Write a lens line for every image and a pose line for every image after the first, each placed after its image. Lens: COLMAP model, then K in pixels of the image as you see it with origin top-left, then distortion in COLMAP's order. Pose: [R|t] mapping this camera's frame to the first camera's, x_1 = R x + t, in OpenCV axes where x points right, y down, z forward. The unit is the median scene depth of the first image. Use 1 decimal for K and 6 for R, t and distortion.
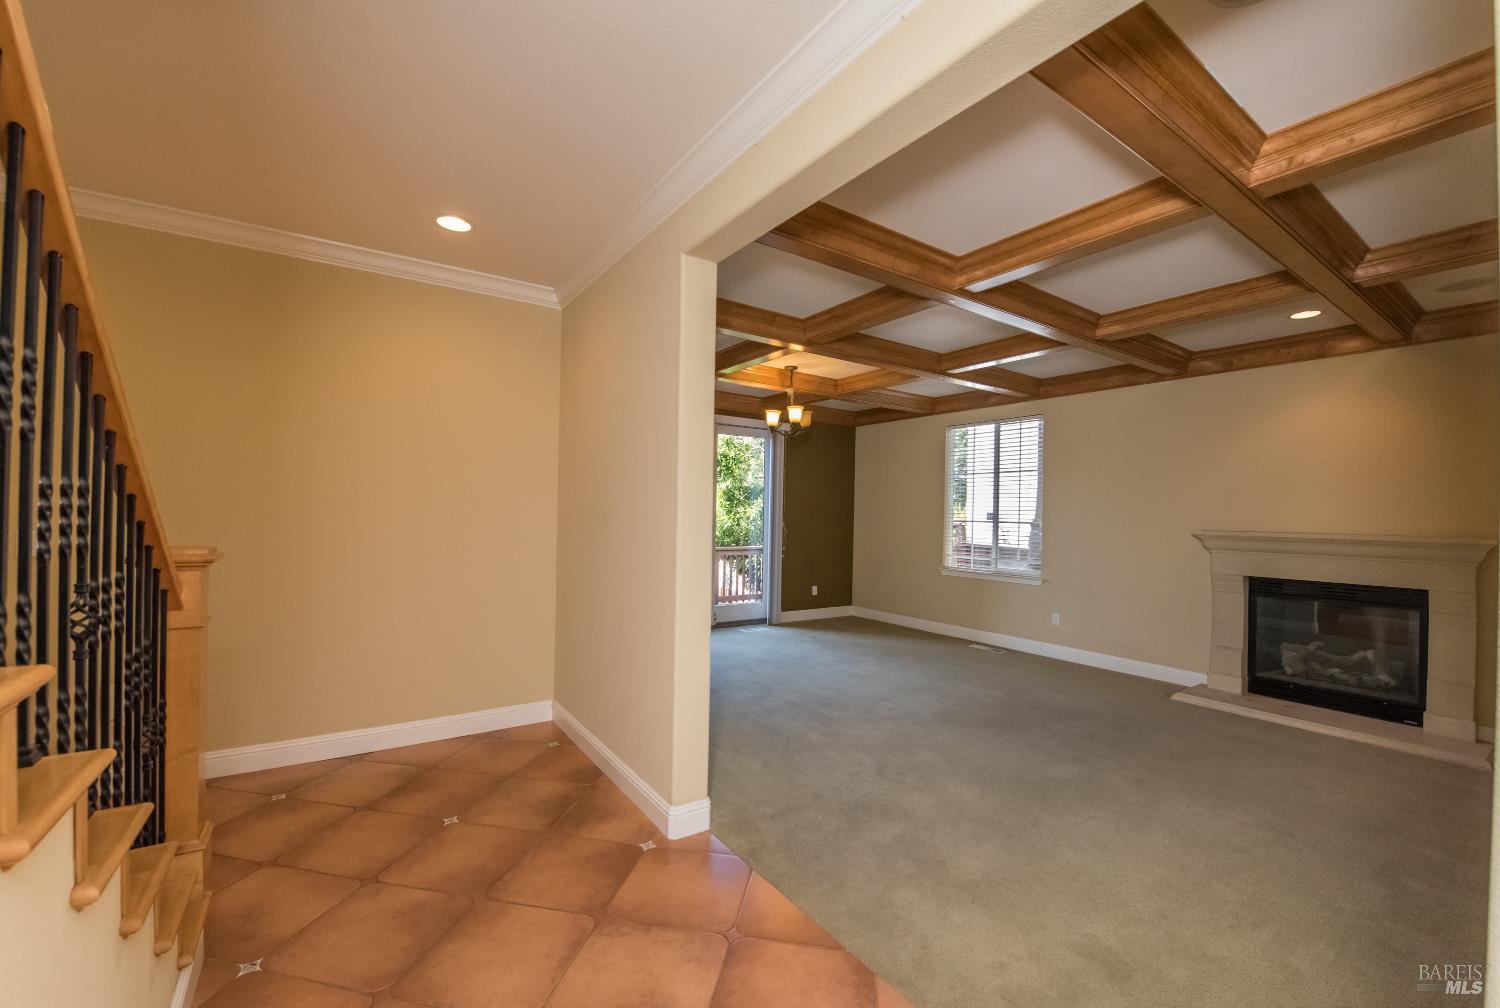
lens RADIAL K [[614.9, 0, 747.7], [0, 614.9, 506.4], [0, 0, 1]] dist [-0.009696, -0.000048]
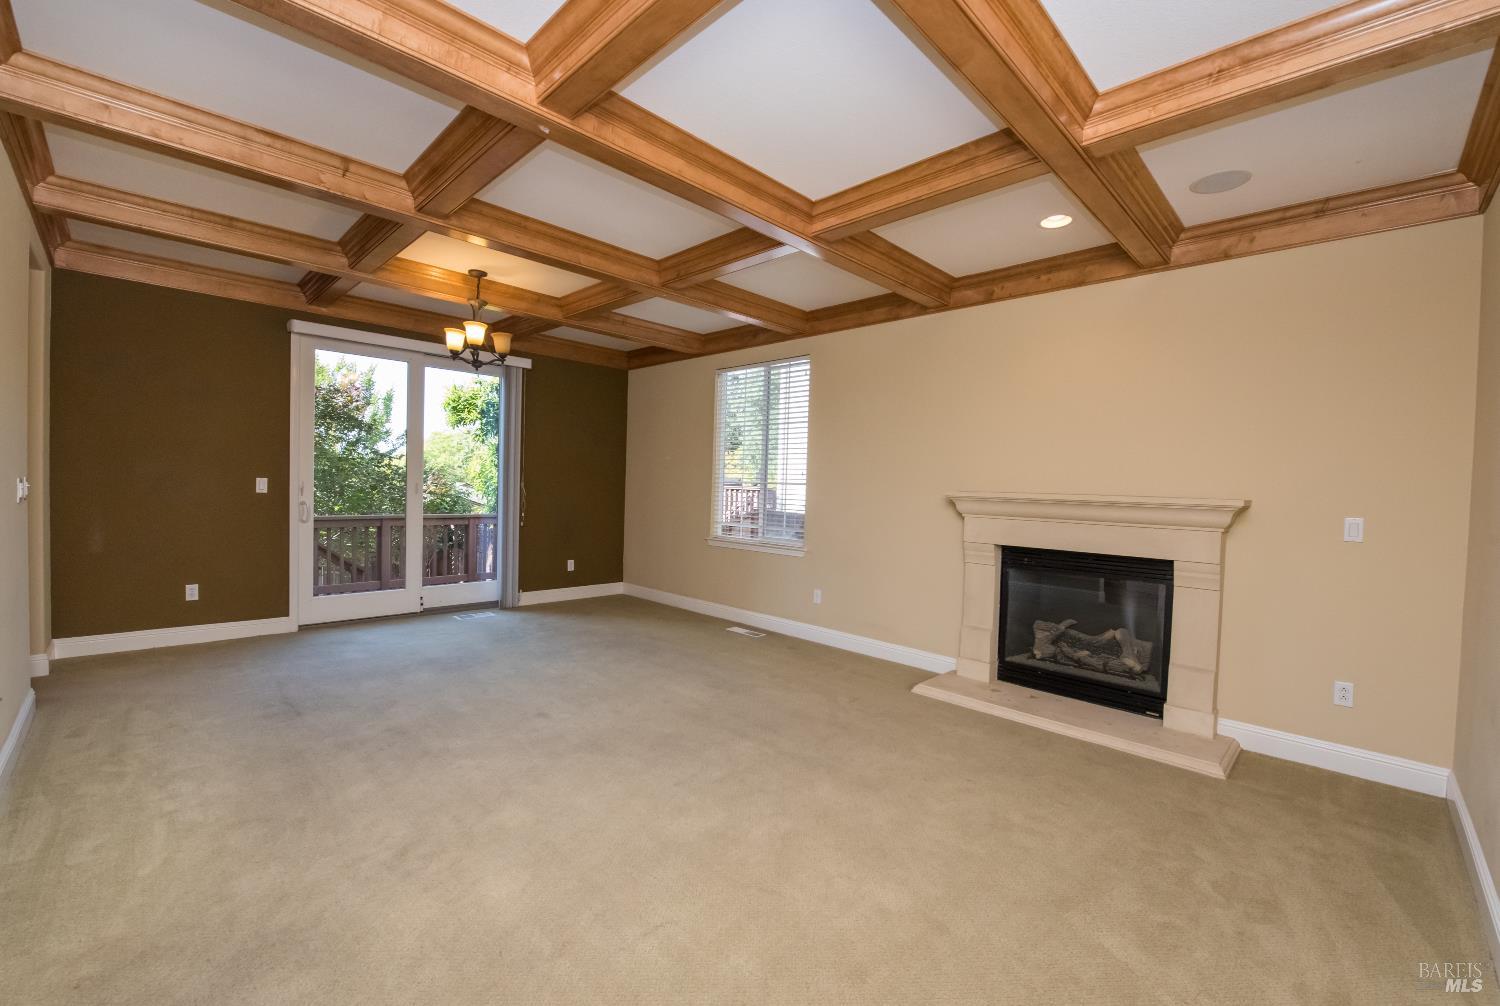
lens RADIAL K [[629.5, 0, 755.3], [0, 629.5, 499.7], [0, 0, 1]] dist [0.018386, -0.000063]
pose [[0.981774, 0.004659, 0.189995, 0.277832], [-0.012089, 0.999206, 0.037962, 0.019241], [-0.189668, -0.039567, 0.981051, 0.177895]]
